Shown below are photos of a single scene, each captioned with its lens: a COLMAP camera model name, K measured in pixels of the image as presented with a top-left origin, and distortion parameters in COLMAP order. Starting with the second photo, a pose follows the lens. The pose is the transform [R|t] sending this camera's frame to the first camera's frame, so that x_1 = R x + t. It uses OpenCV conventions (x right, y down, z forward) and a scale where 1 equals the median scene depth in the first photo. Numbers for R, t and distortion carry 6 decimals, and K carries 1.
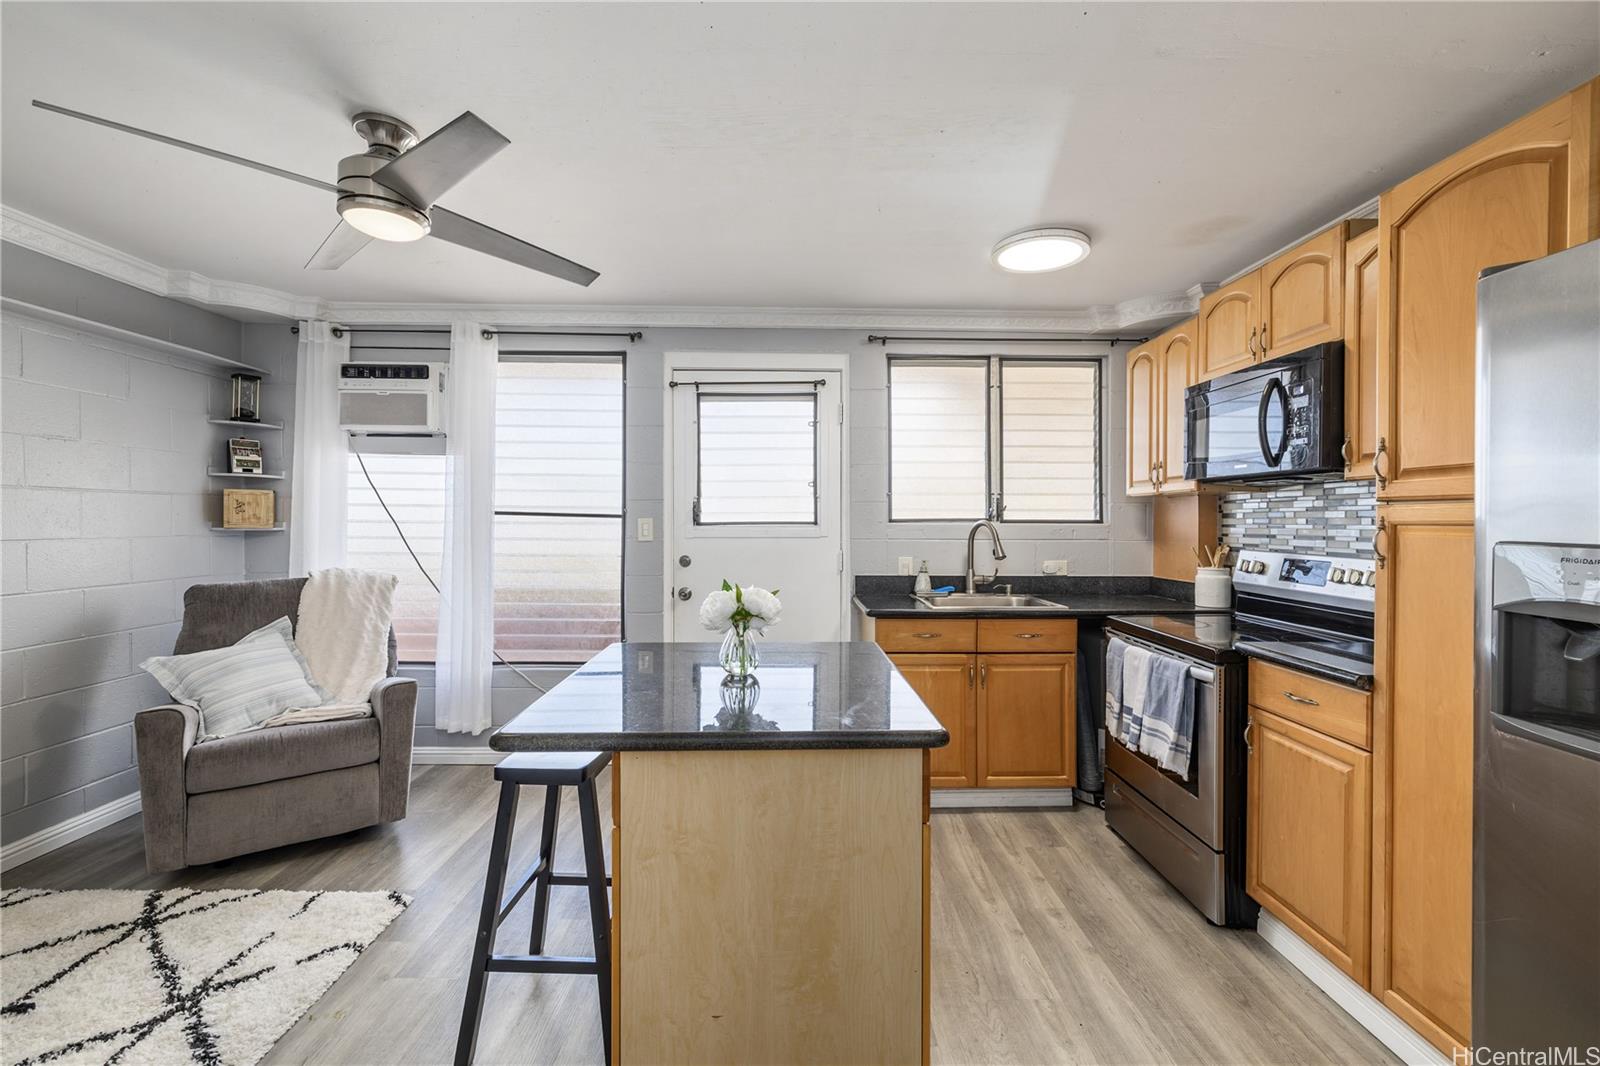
lens RADIAL K [[680.6, 0, 797.7], [0, 680.6, 524.4], [0, 0, 1]] dist [-0.000554, 0.000182]
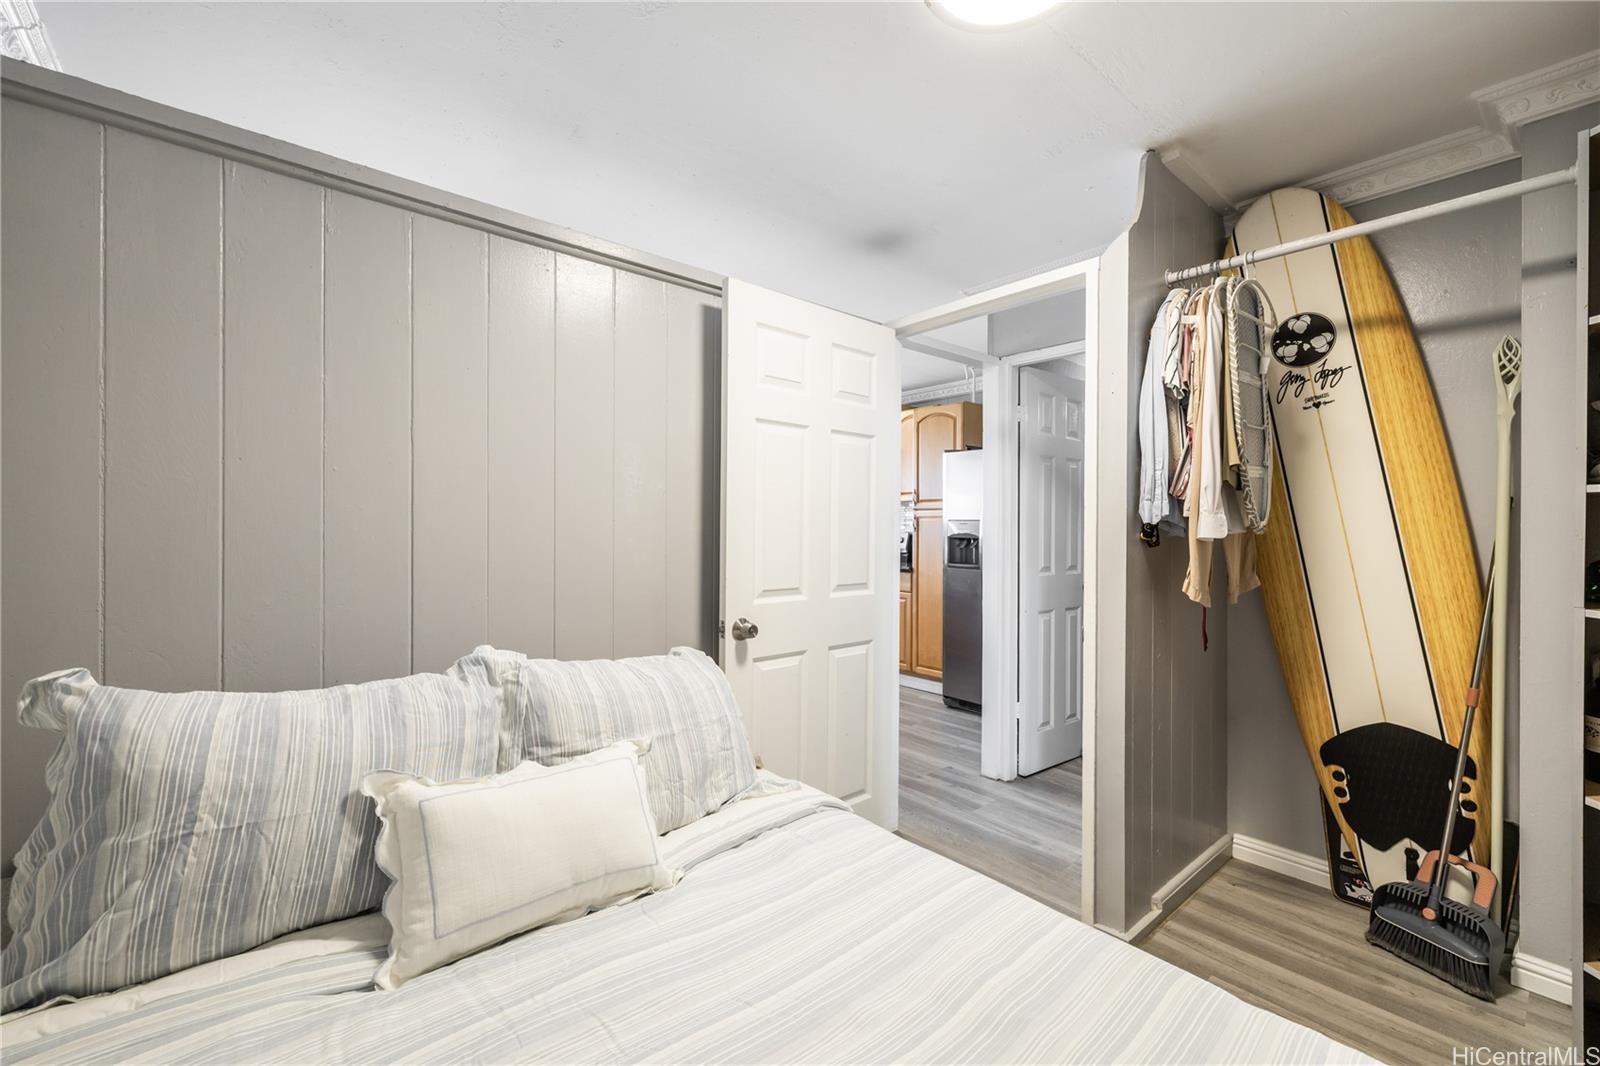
lens RADIAL K [[680.6, 0, 797.7], [0, 680.6, 524.4], [0, 0, 1]] dist [-0.000554, 0.000182]
pose [[0.773889, 0.001377, 0.633319, -0.716543], [0.002202, 0.999986, -0.004865, 0.022524], [-0.633317, 0.005159, 0.773875, -0.499447]]
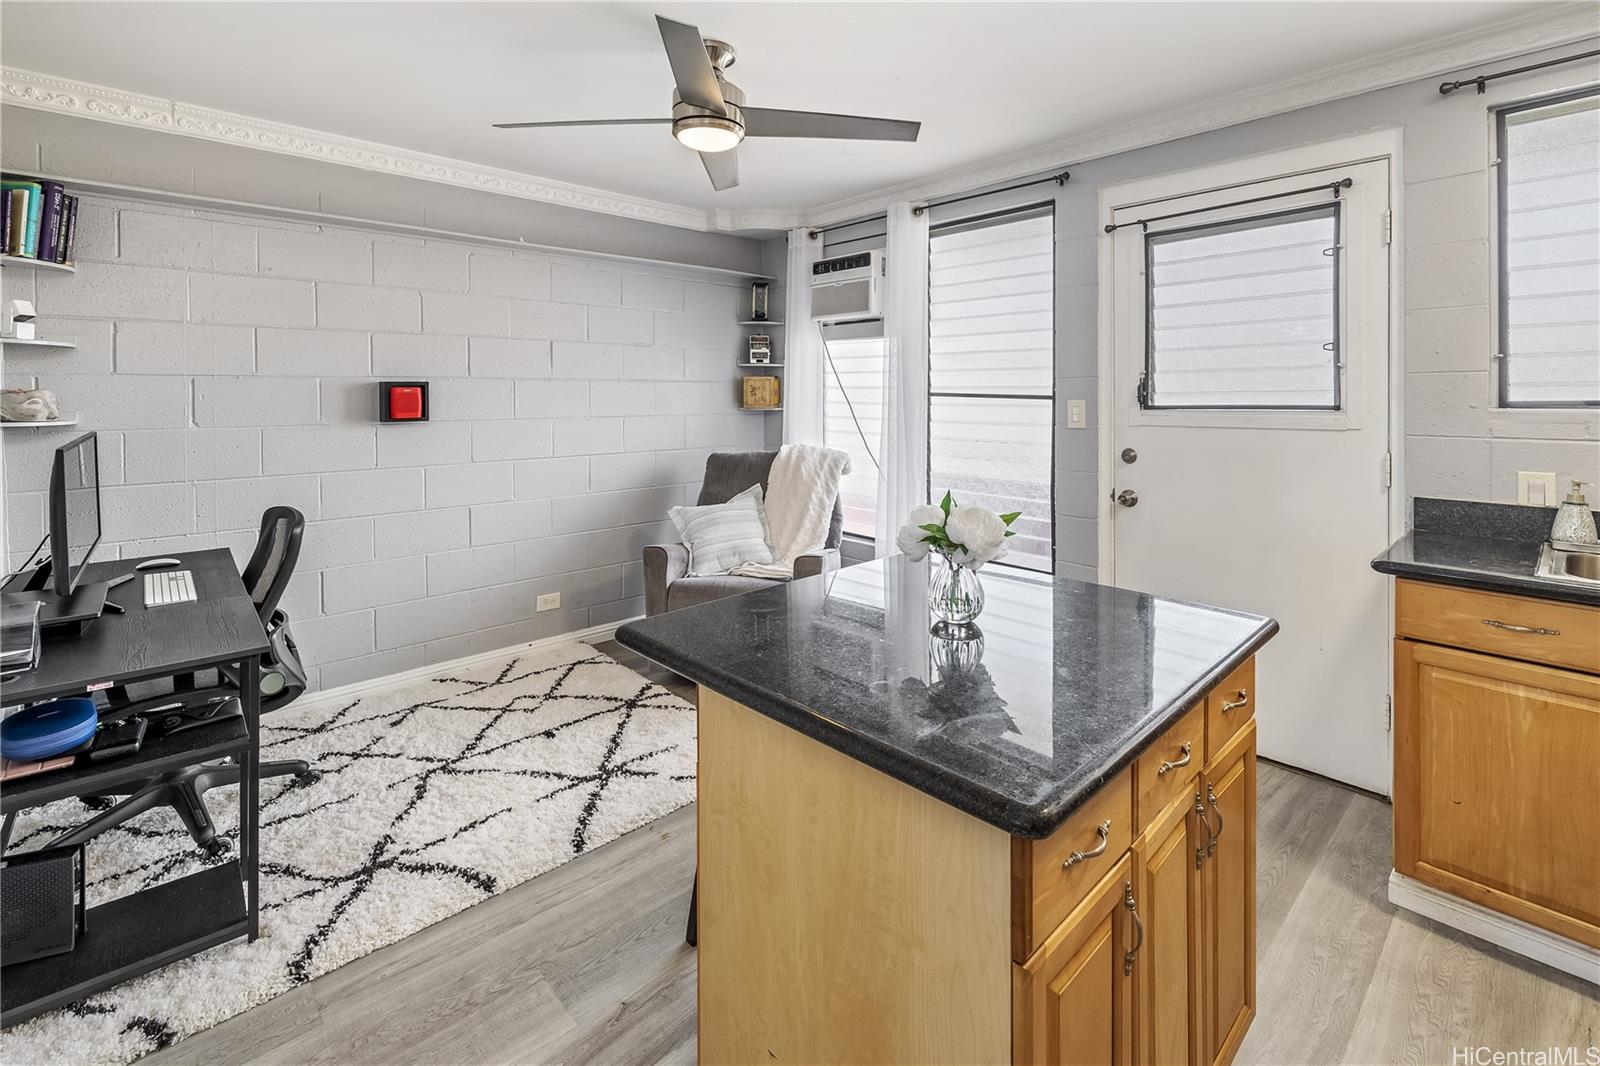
lens RADIAL K [[723.8, 0, 797.7], [0, 723.8, 399.9], [0, 0, 1]] dist [0.000496, -0.000017]
pose [[0.663081, 0.000512, -0.748548, 0.210800], [0.000998, 0.999998, 0.001568, -0.011457], [0.748547, -0.001787, 0.663079, 0.189708]]
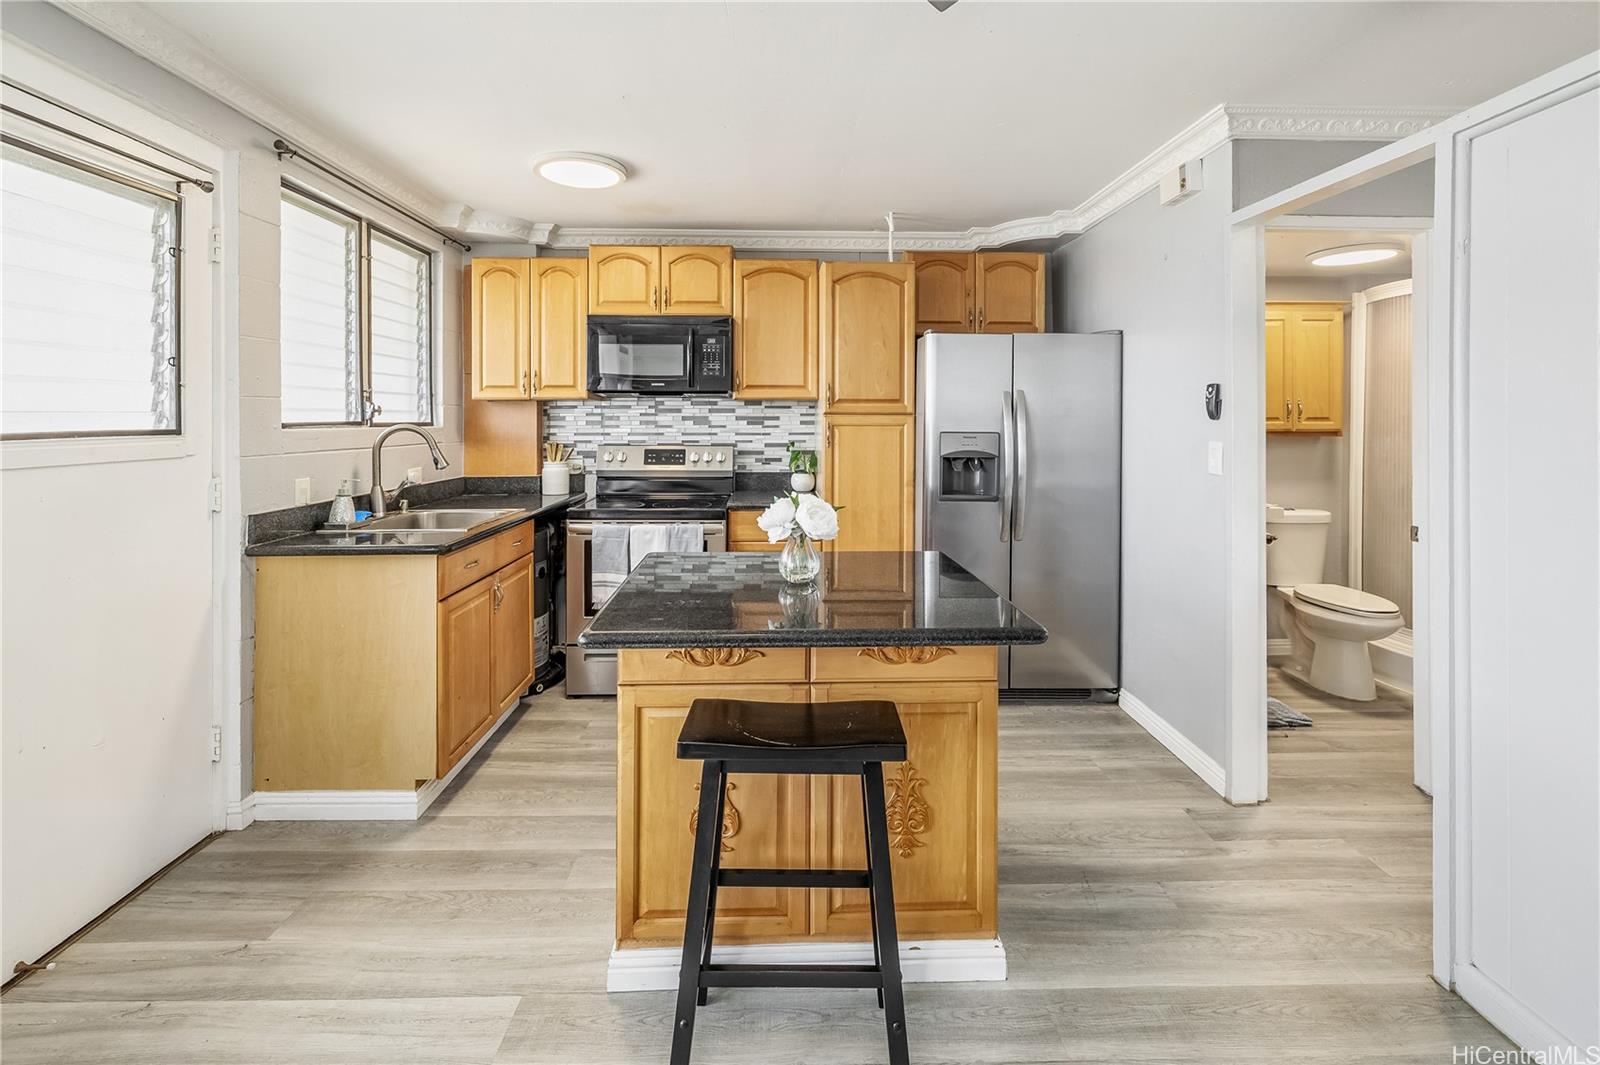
lens RADIAL K [[708.8, 0, 792.8], [0, 708.8, 421.5], [0, 0, 1]] dist [-0.000722, 0.000251]
pose [[-0.009170, -0.006555, 0.999936, -0.592536], [0.006370, 0.999958, 0.006614, -0.012116], [-0.999938, 0.006430, -0.009128, 0.538712]]
